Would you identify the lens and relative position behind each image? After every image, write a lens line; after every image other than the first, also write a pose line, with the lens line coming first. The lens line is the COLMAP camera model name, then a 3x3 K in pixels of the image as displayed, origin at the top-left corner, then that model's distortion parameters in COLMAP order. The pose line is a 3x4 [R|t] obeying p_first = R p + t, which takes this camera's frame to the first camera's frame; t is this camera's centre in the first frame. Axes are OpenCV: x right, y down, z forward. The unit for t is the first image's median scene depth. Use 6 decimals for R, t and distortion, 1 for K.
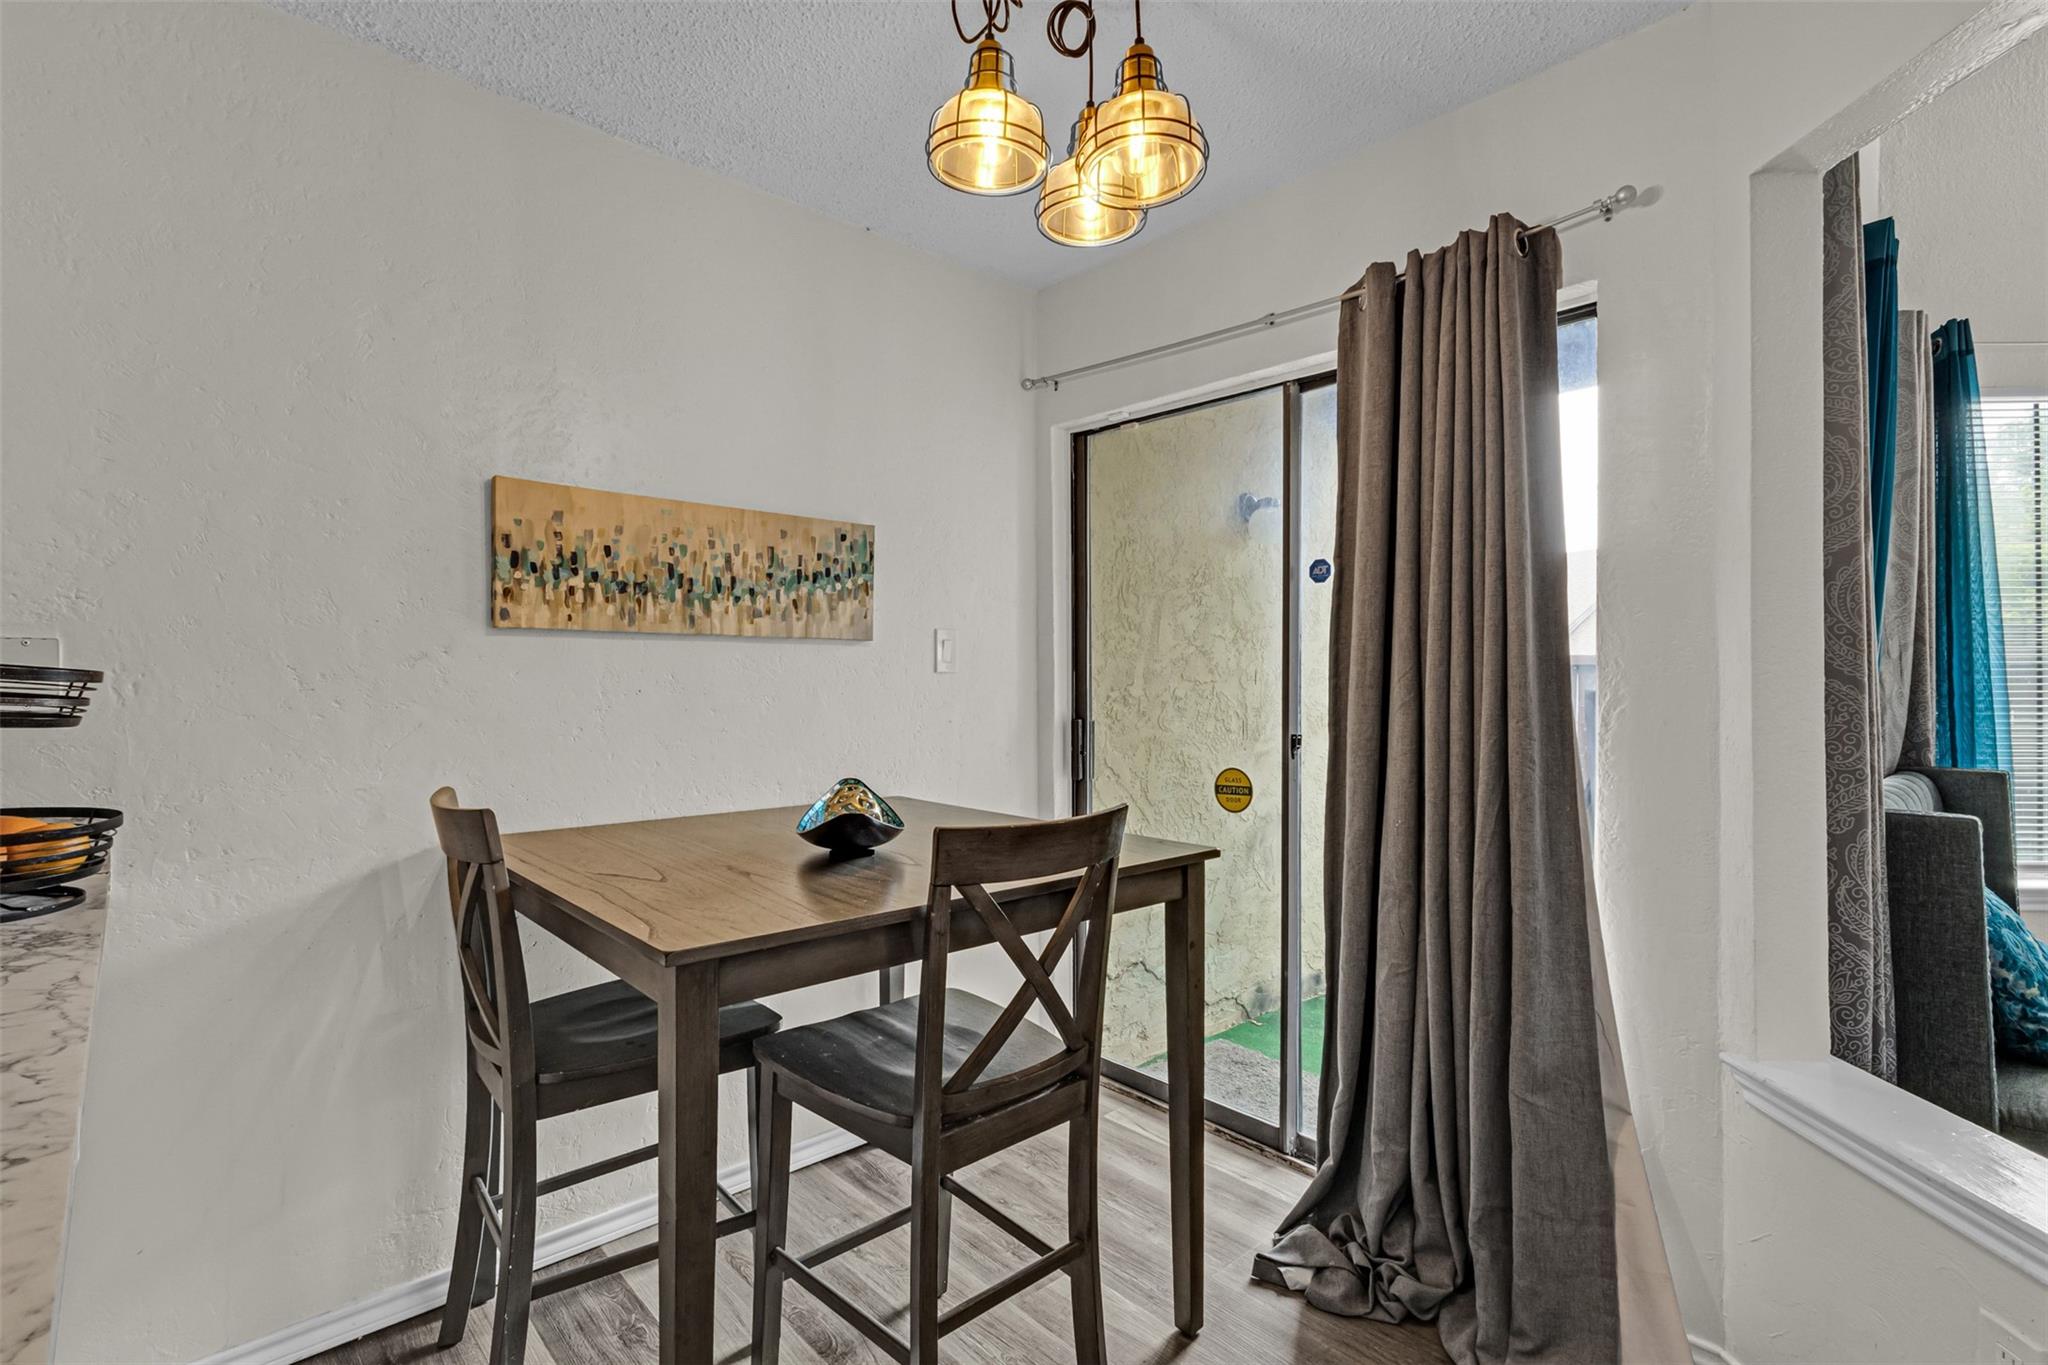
lens RADIAL K [[962.2, 0, 1018.4], [0, 962.2, 685.4], [0, 0, 1]] dist [-0.001005, 0.000282]
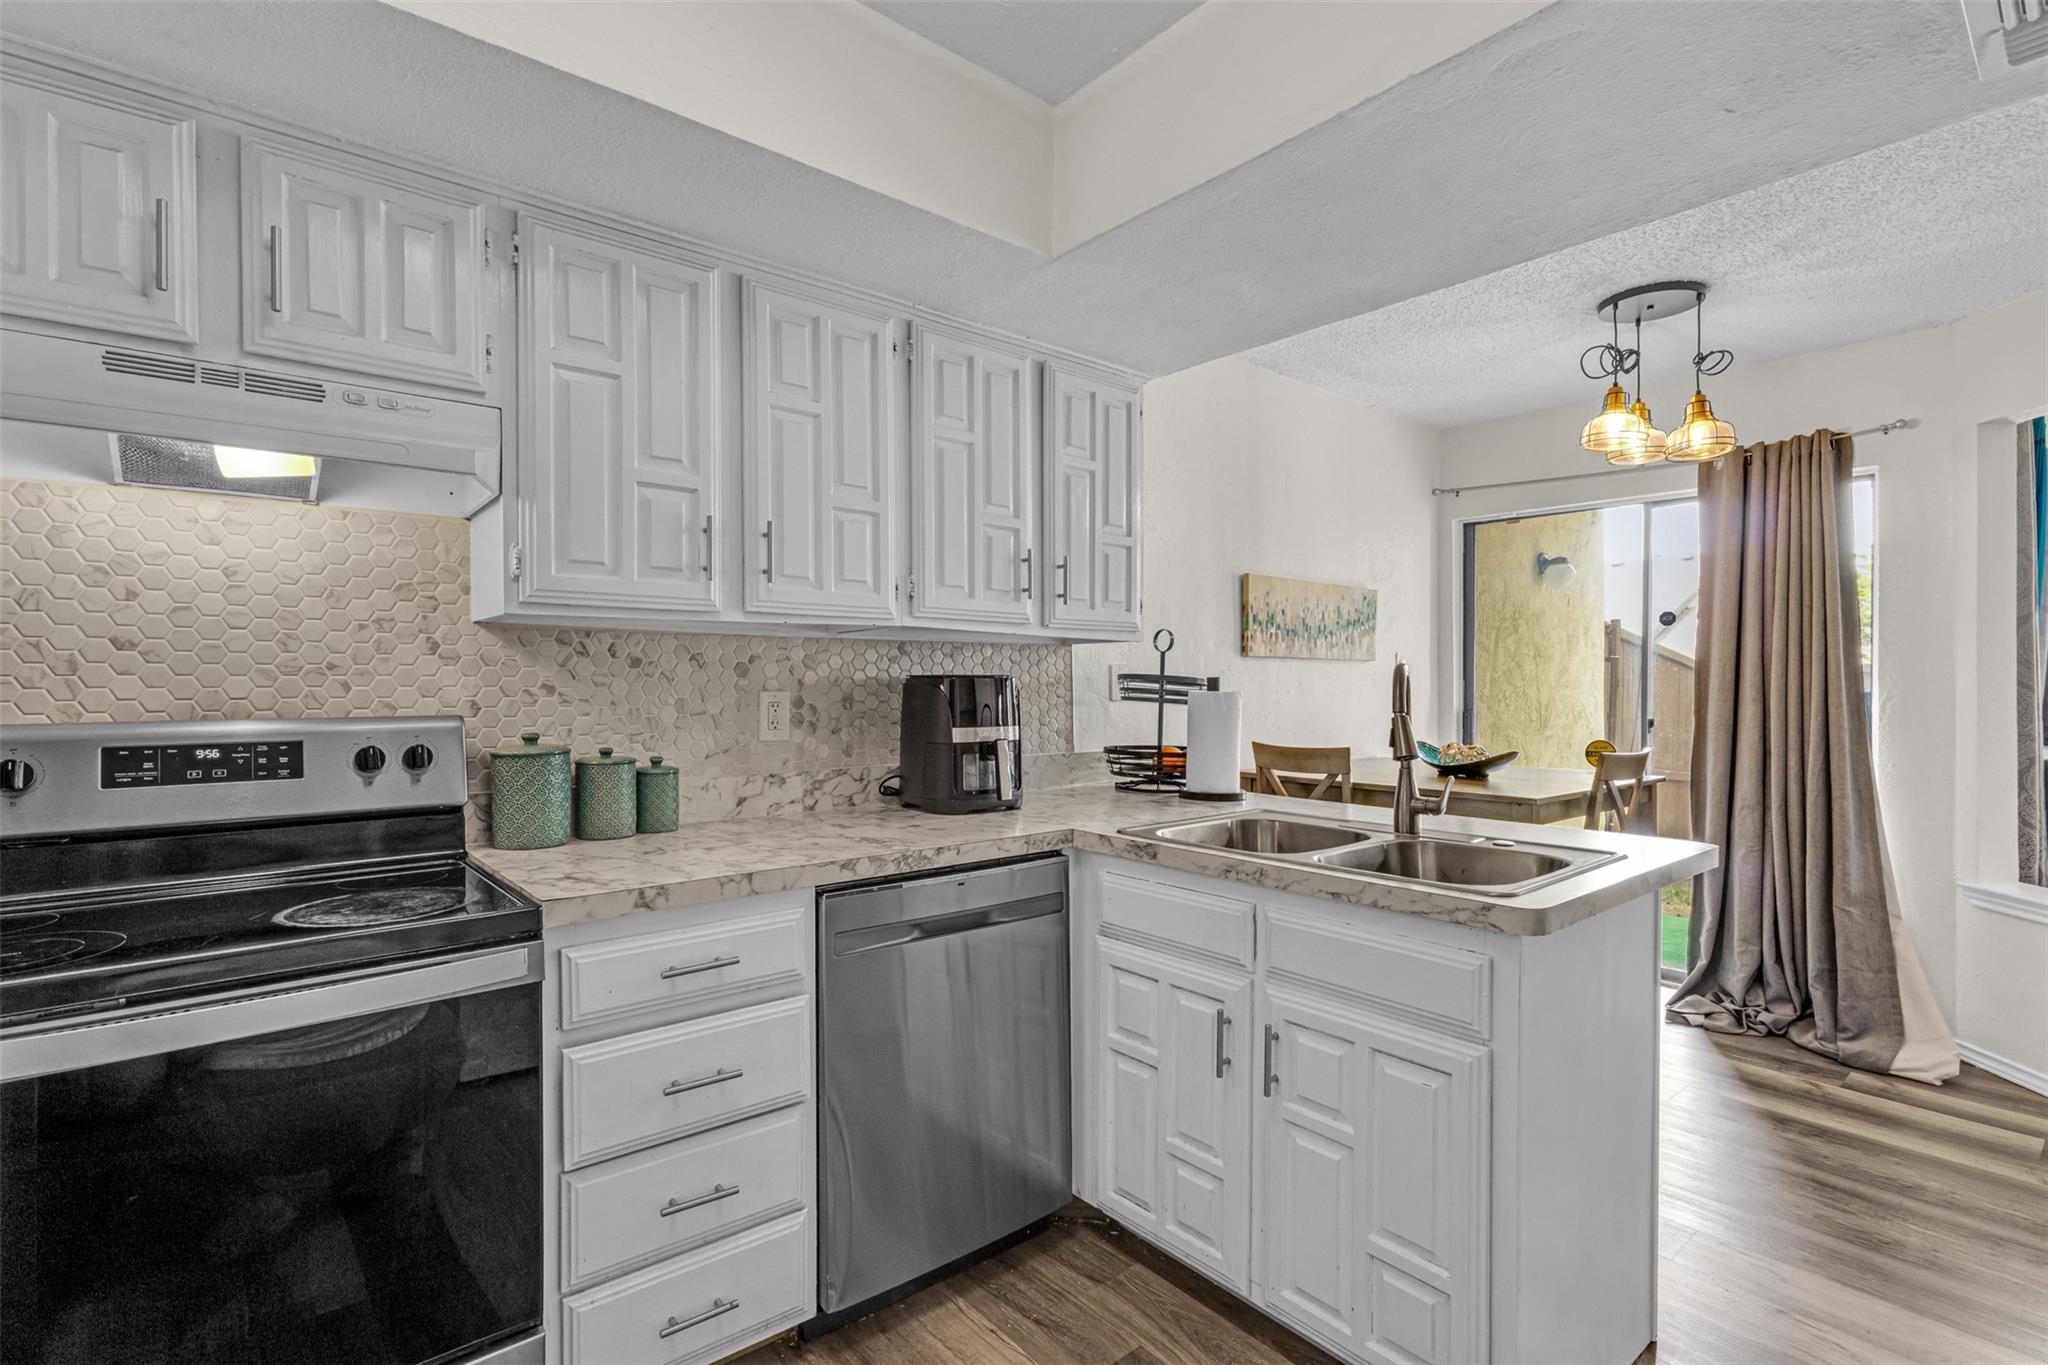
lens RADIAL K [[939.0, 0, 1019.5], [0, 939.0, 694.6], [0, 0, 1]] dist [-0.002737, -0.001028]
pose [[0.998859, 0.001571, -0.047730, -0.887311], [-0.001279, 0.999980, 0.006164, 0.001699], [0.047738, -0.006096, 0.998841, -0.801871]]
